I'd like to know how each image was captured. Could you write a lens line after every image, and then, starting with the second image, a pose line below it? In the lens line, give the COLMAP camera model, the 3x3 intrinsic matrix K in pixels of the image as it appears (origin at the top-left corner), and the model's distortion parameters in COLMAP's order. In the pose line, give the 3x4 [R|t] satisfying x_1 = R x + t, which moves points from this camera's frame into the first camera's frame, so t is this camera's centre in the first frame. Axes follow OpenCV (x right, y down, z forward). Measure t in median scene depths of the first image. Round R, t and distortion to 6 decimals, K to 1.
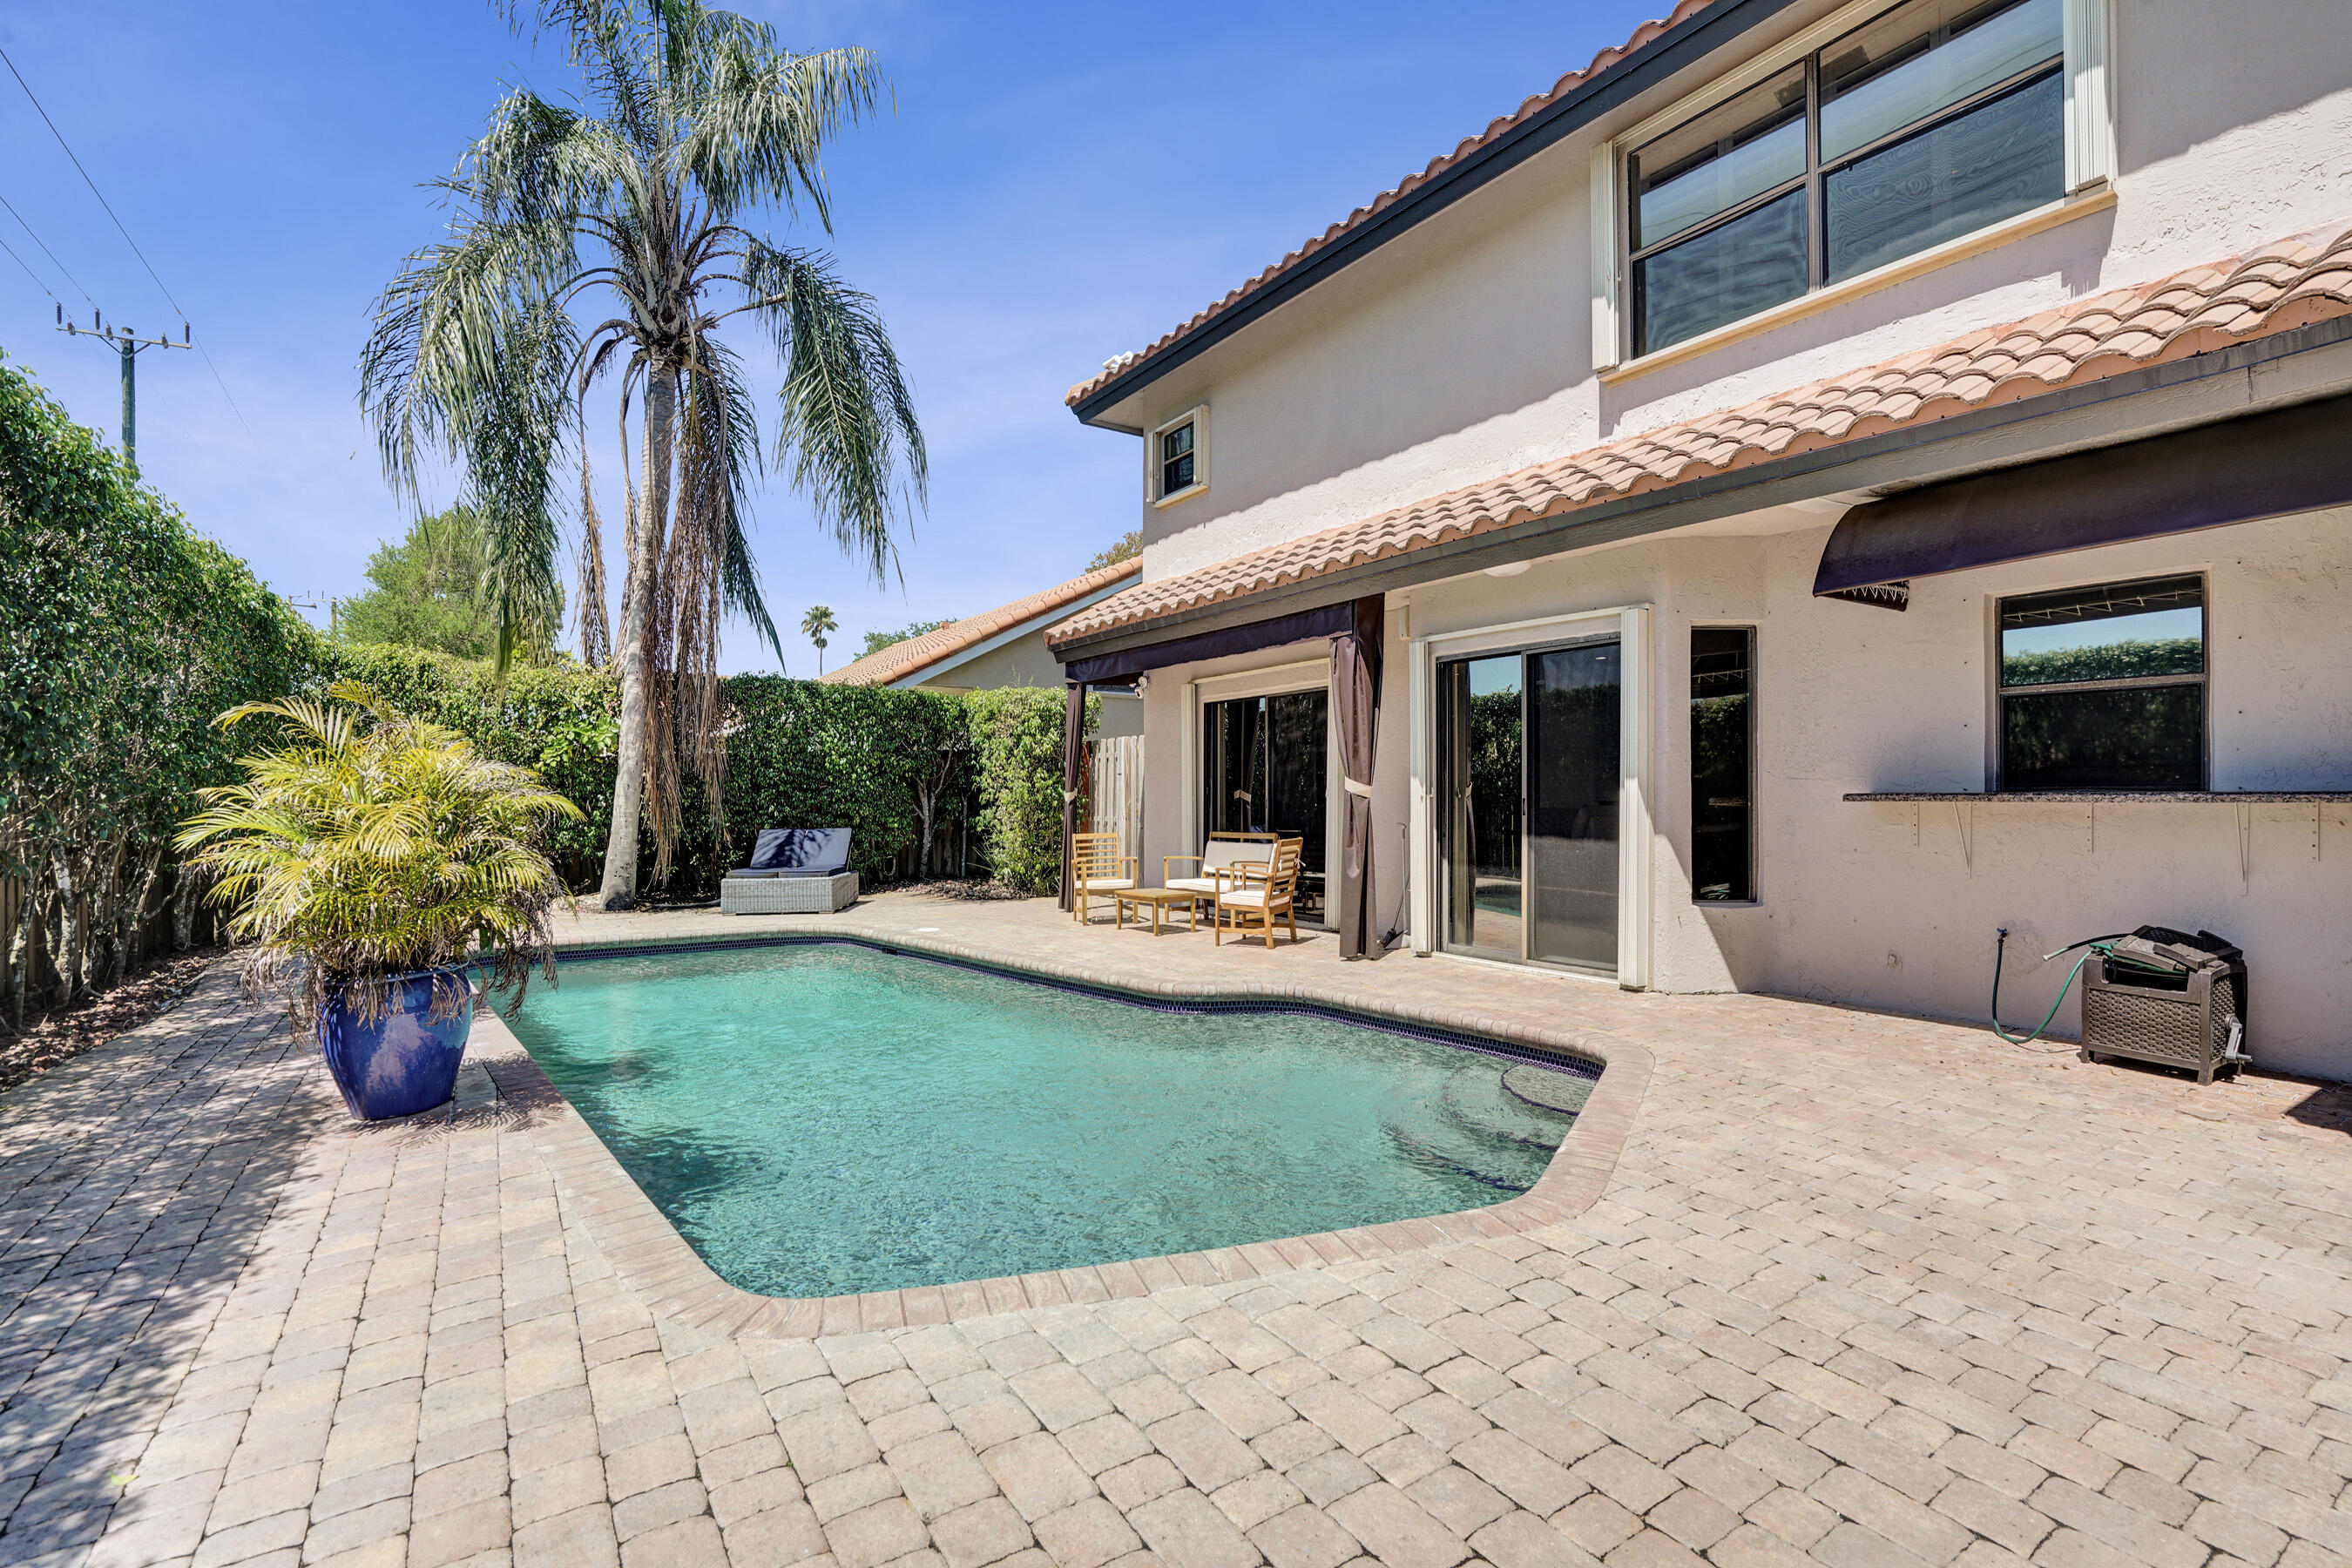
lens RADIAL K [[1073.9, 0, 1189.1], [0, 1073.9, 791.6], [0, 0, 1]] dist [-0.038531, 0.000819]
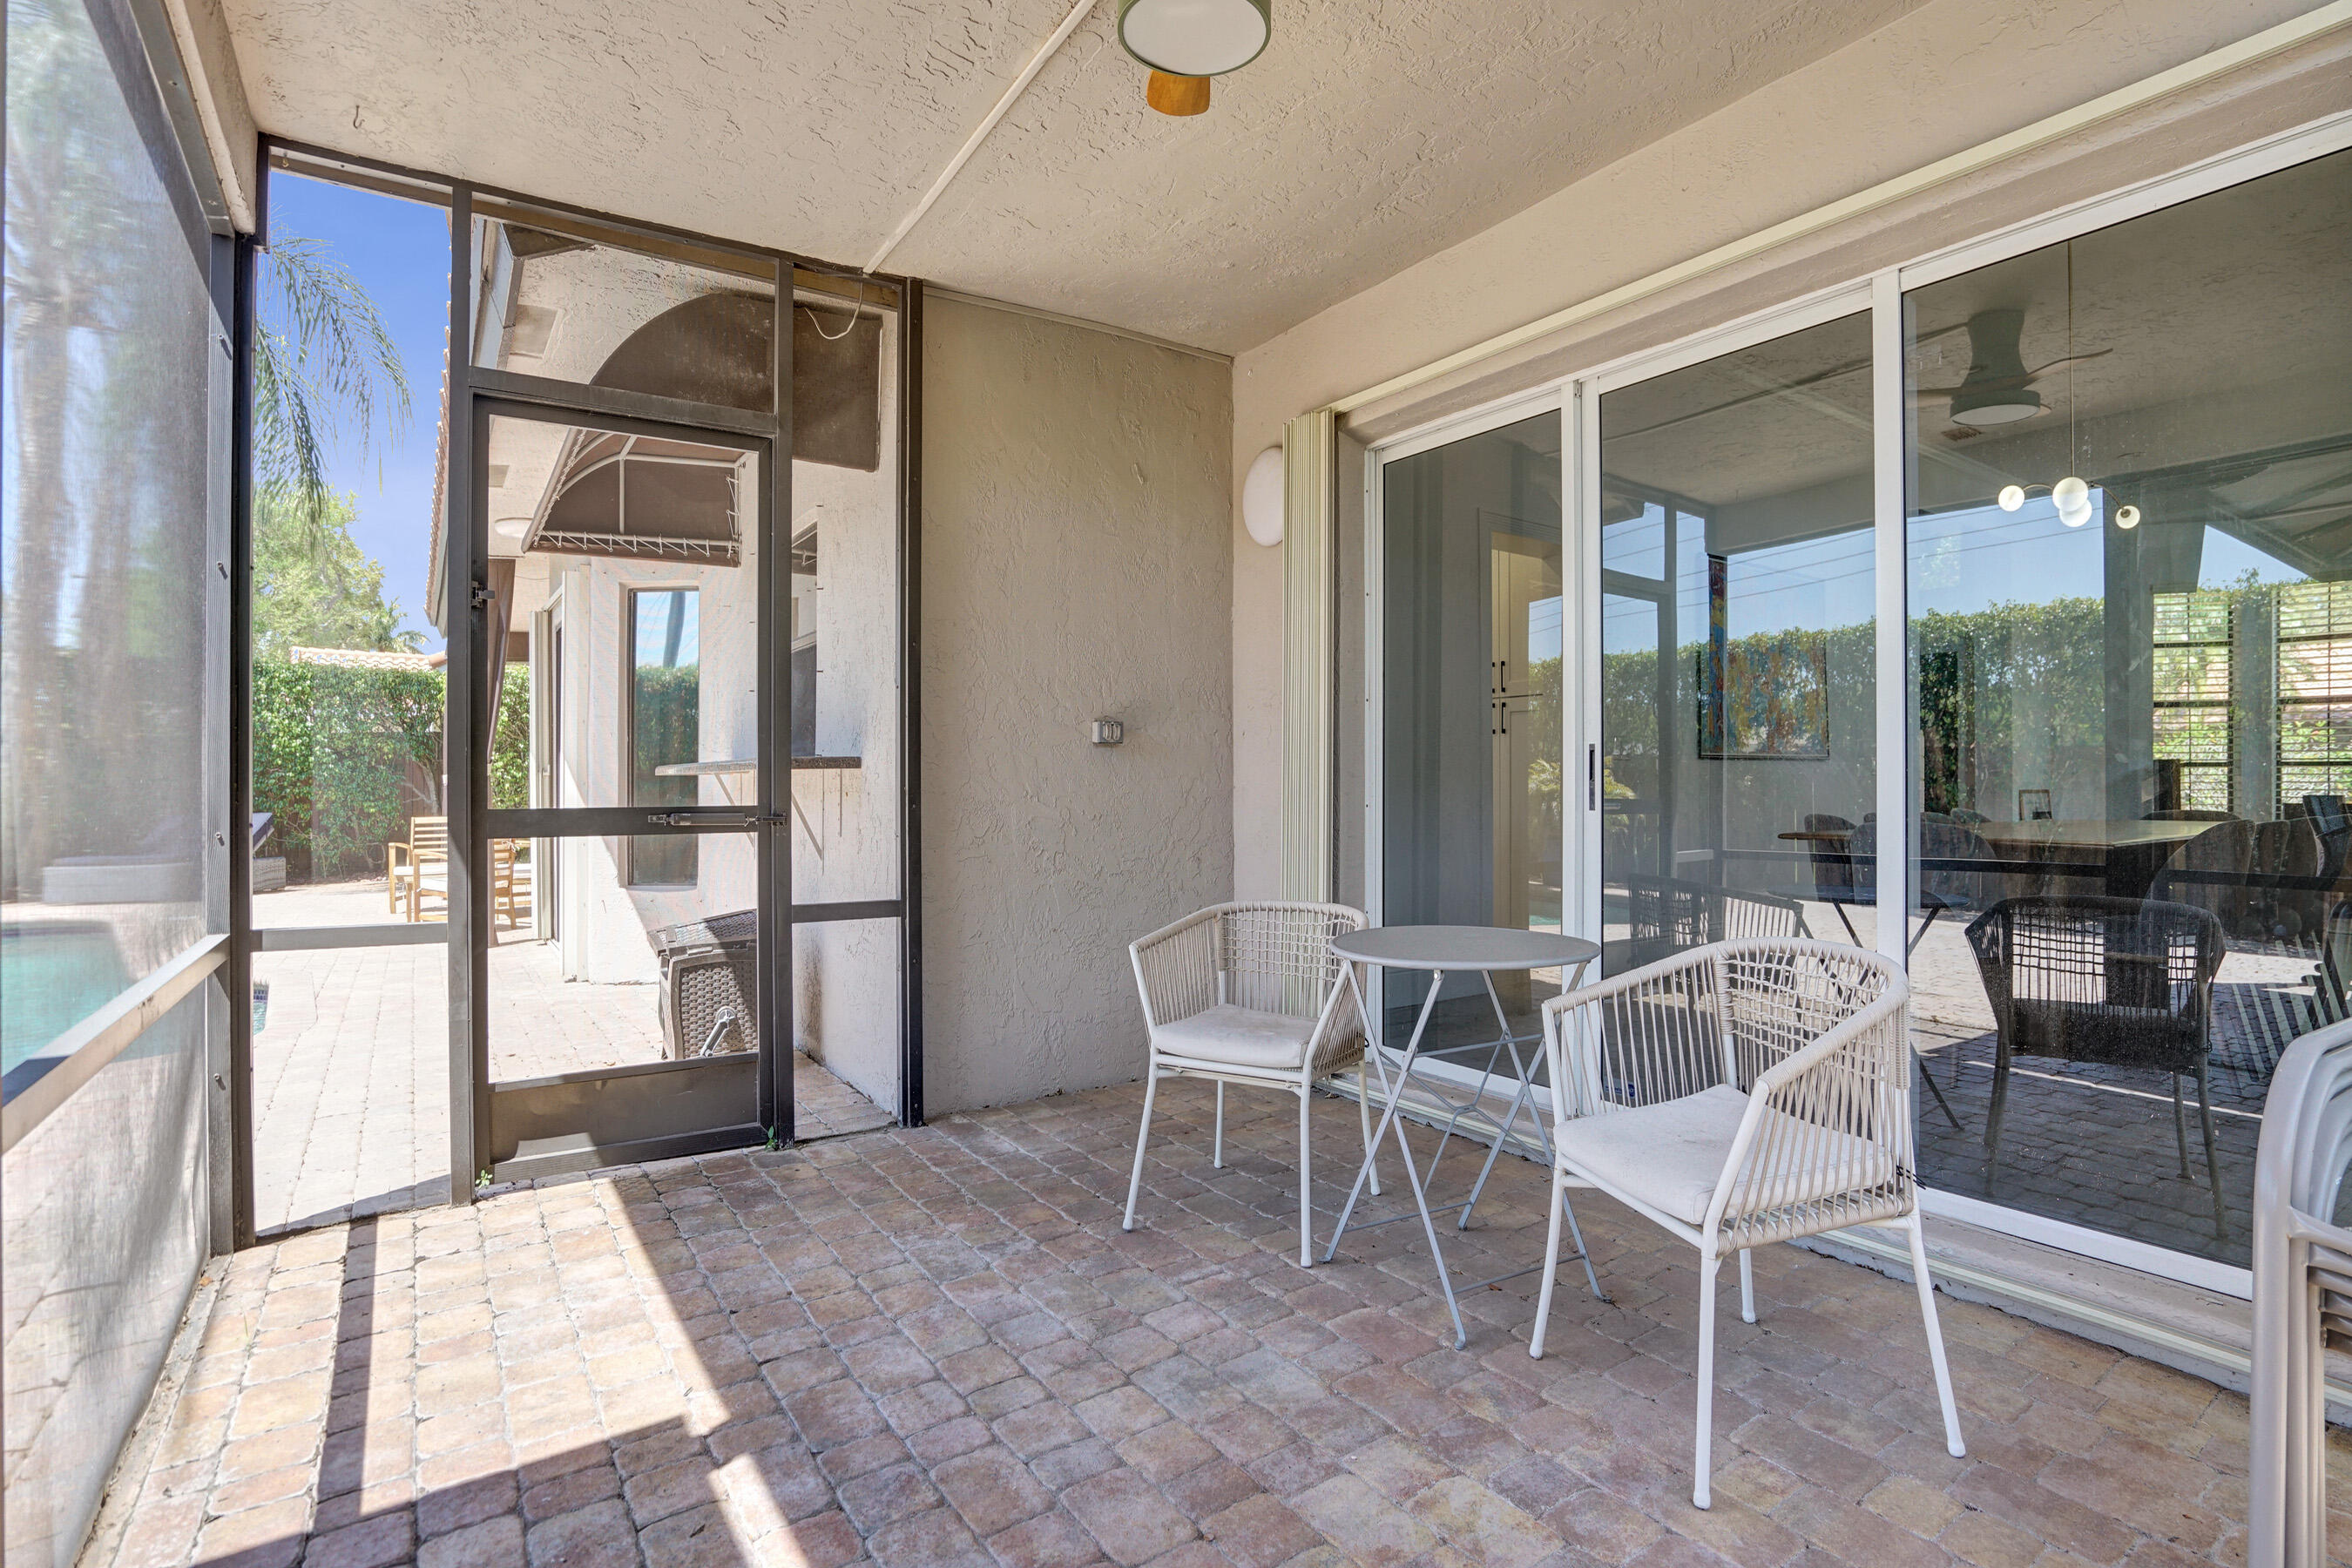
lens RADIAL K [[1142.1, 0, 1166.9], [0, 1142.1, 784.1], [0, 0, 1]] dist [-0.047950, 0.016952]
pose [[0.999995, -0.002858, 0.001003, 0.530166], [0.002854, 0.999990, 0.003424, 0.007914], [-0.001013, -0.003421, 0.999994, 0.010177]]
